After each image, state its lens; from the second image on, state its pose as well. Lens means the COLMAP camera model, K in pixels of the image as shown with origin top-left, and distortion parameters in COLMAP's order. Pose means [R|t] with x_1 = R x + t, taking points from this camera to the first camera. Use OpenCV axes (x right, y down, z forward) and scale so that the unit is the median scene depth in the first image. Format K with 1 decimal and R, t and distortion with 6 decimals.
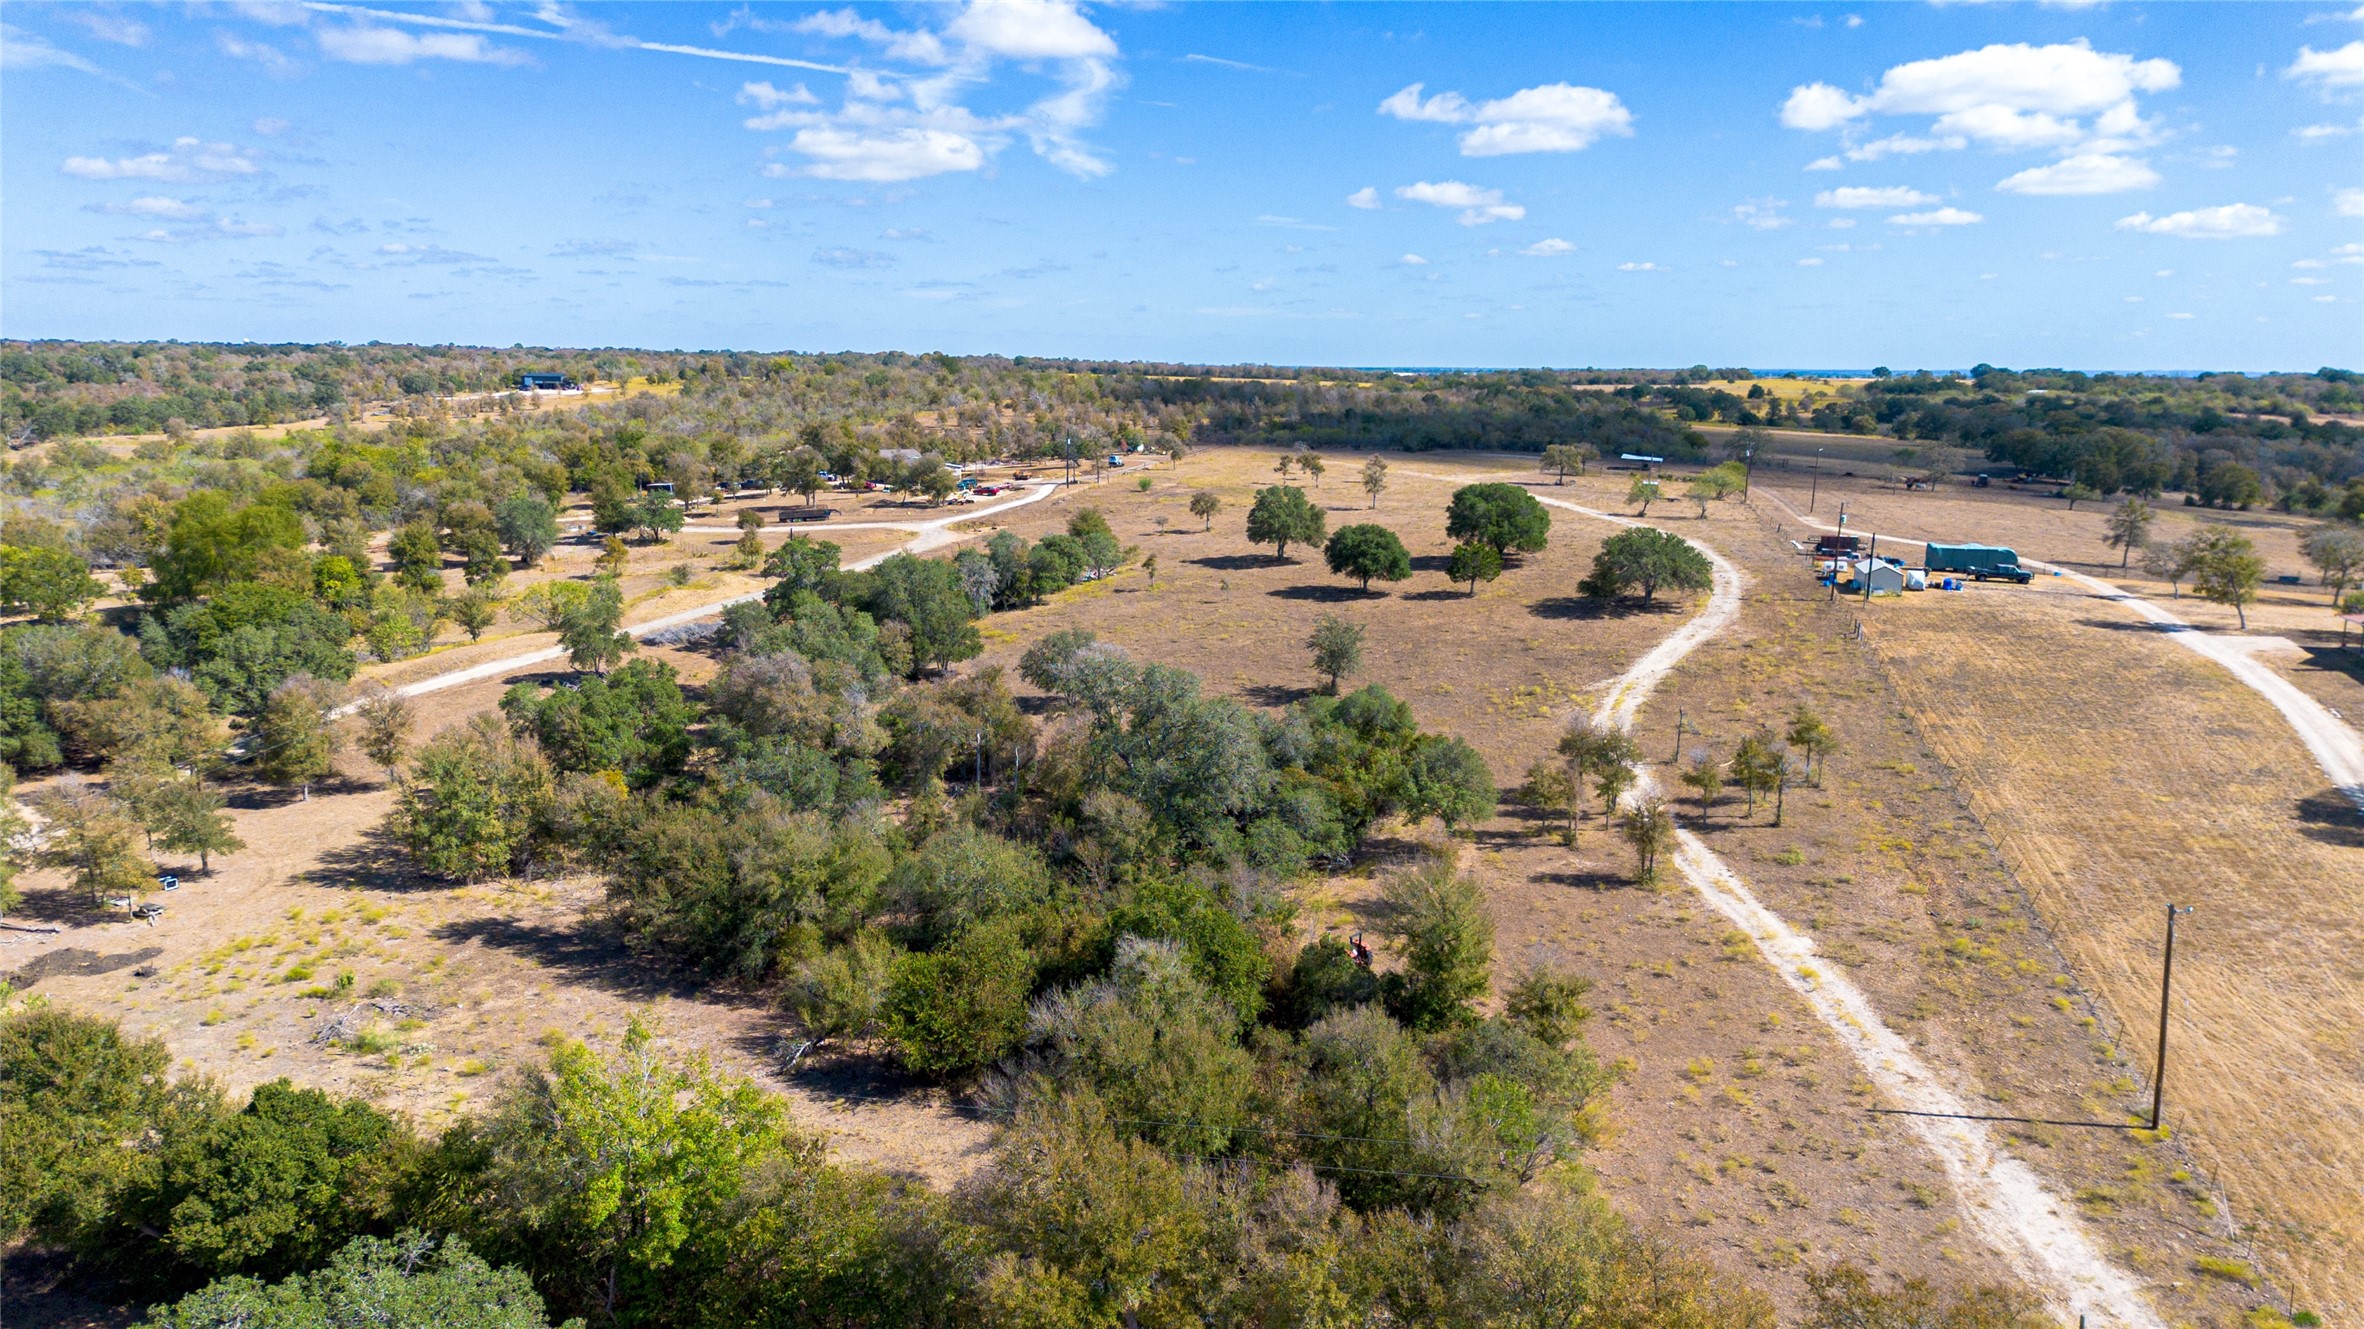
lens RADIAL K [[1675.3, 0, 1182.0], [0, 1675.3, 664.5], [0, 0, 1]] dist [0.051087, -0.045579]
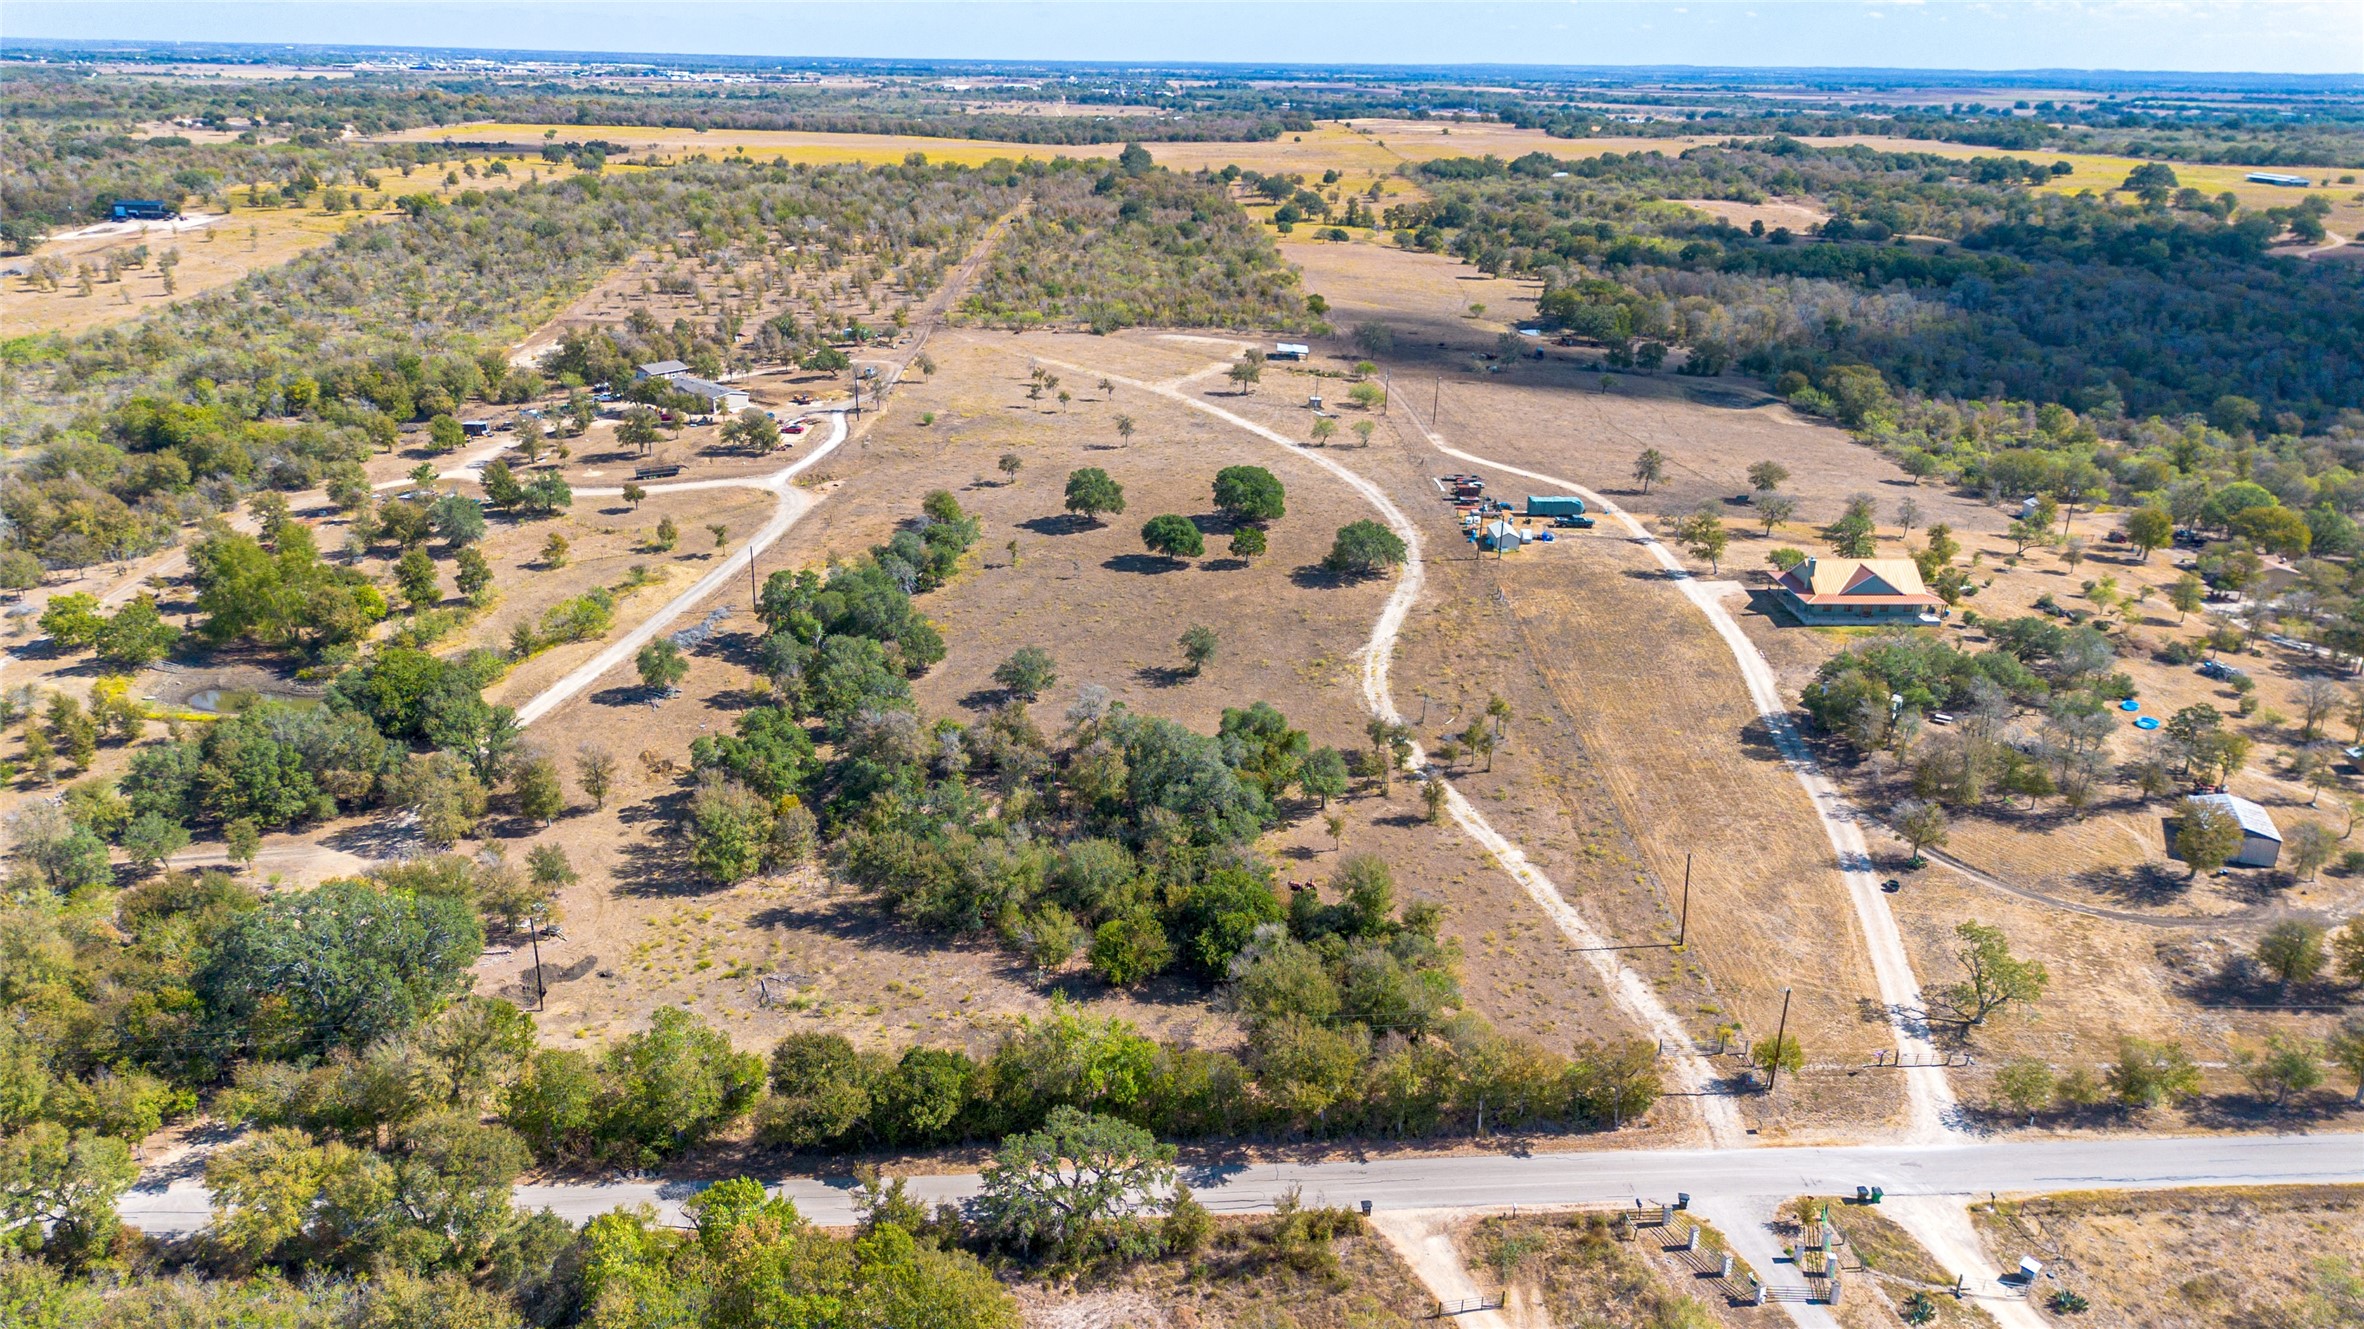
lens RADIAL K [[1672.8, 0, 1182.0], [0, 1672.8, 664.5], [0, 0, 1]] dist [0.067255, -0.073077]
pose [[0.965659, -0.087071, 0.244789, -0.415086], [0.043970, 0.983350, 0.176322, -0.364864], [-0.256066, -0.159503, 0.953409, -0.645263]]
